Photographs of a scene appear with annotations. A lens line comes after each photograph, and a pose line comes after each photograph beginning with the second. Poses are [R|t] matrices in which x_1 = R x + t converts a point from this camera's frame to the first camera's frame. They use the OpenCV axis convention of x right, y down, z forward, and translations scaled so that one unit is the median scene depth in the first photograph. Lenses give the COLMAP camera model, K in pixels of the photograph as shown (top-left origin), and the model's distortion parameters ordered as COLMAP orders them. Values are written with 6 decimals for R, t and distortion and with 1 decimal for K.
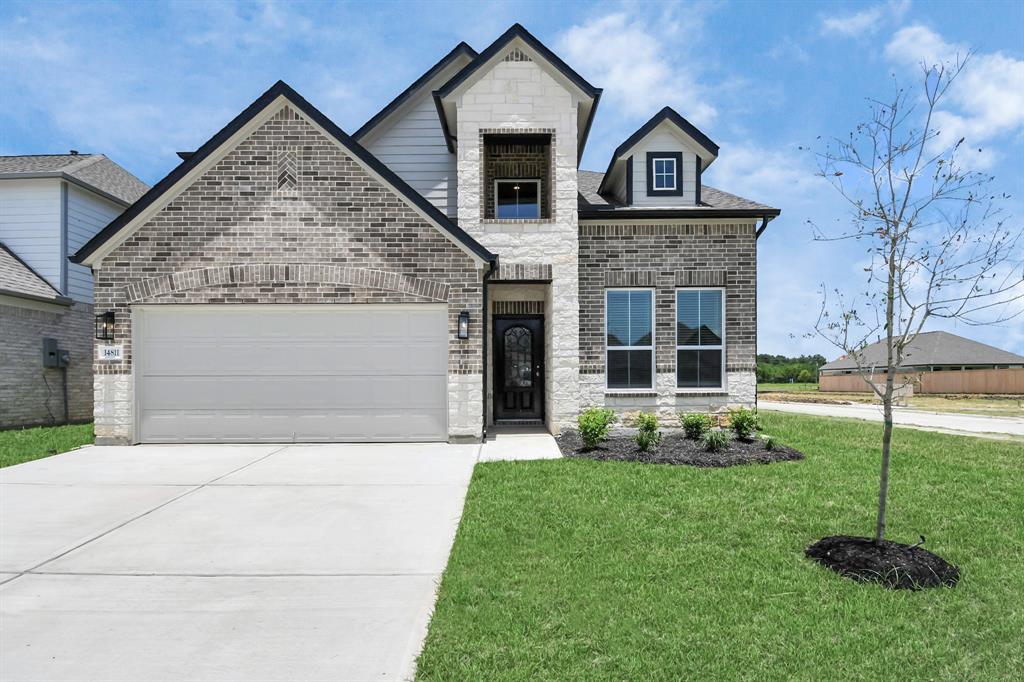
lens RADIAL K [[500.6, 0, 534.8], [0, 500.6, 424.8], [0, 0, 1]] dist [-0.005412, -0.005283]
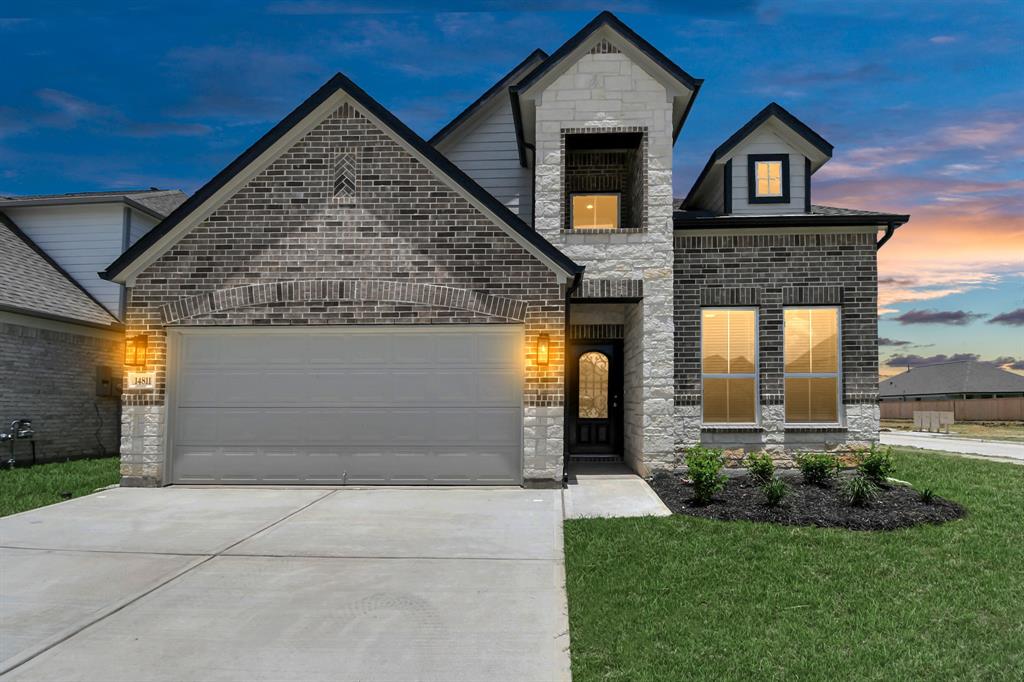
lens RADIAL K [[460.8, 0, 555.7], [0, 460.8, 423.8], [0, 0, 1]] dist [-0.000944, -0.007497]
pose [[0.998803, 0.004736, -0.048690, -0.077931], [-0.007218, 0.998676, -0.050935, -0.031181], [0.048384, 0.051226, 0.997514, 0.216139]]
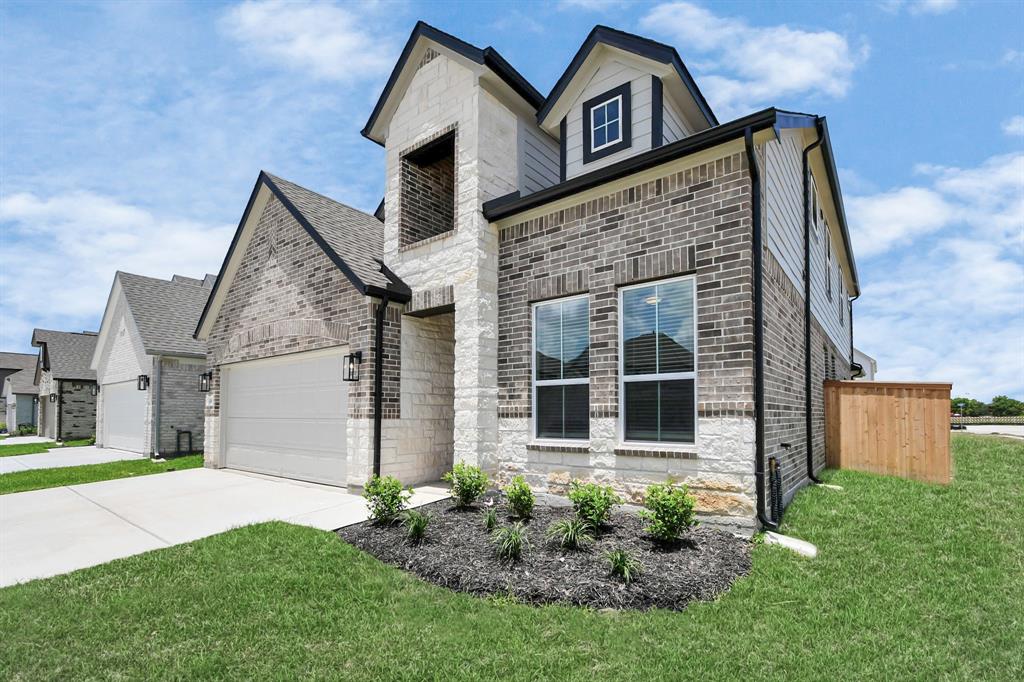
lens RADIAL K [[460.8, 0, 555.9], [0, 460.8, 427.8], [0, 0, 1]] dist [-0.000944, -0.007497]
pose [[0.793722, 0.022668, -0.607859, 0.641665], [-0.055634, 0.997822, -0.035434, -0.072528], [0.605732, 0.061942, 0.793254, 0.531920]]
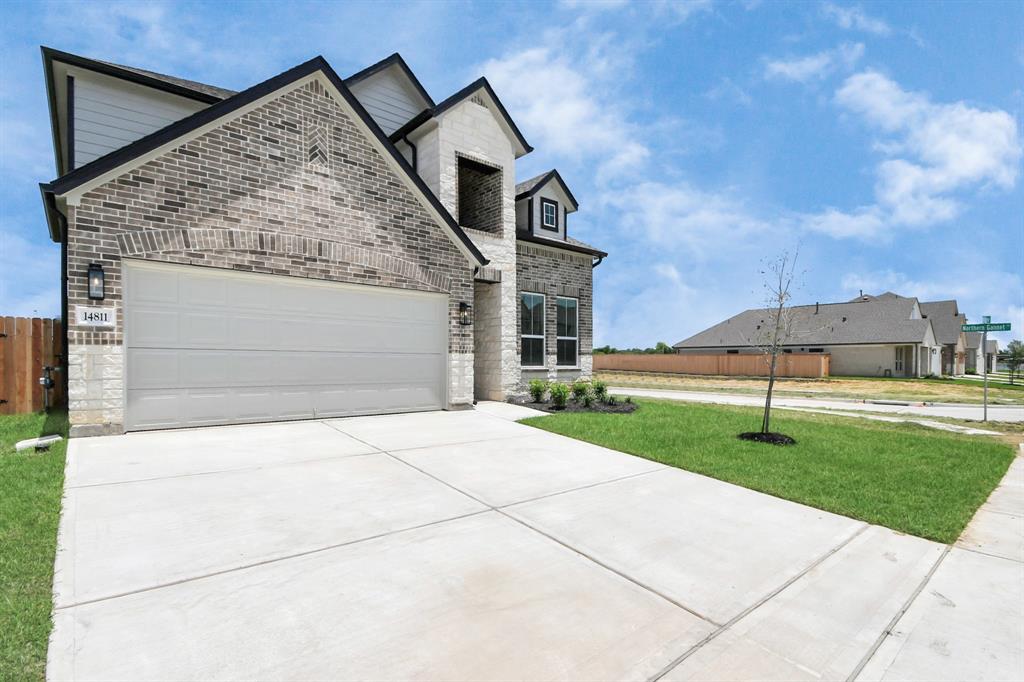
lens RADIAL K [[480.9, 0, 522.4], [0, 480.9, 414.6], [0, 0, 1]] dist [-0.016176, -0.001504]
pose [[0.764078, -0.059920, 0.642335, -0.767811], [0.041608, 0.998181, 0.043621, 0.002891], [-0.643781, -0.006604, 0.765182, 0.002372]]
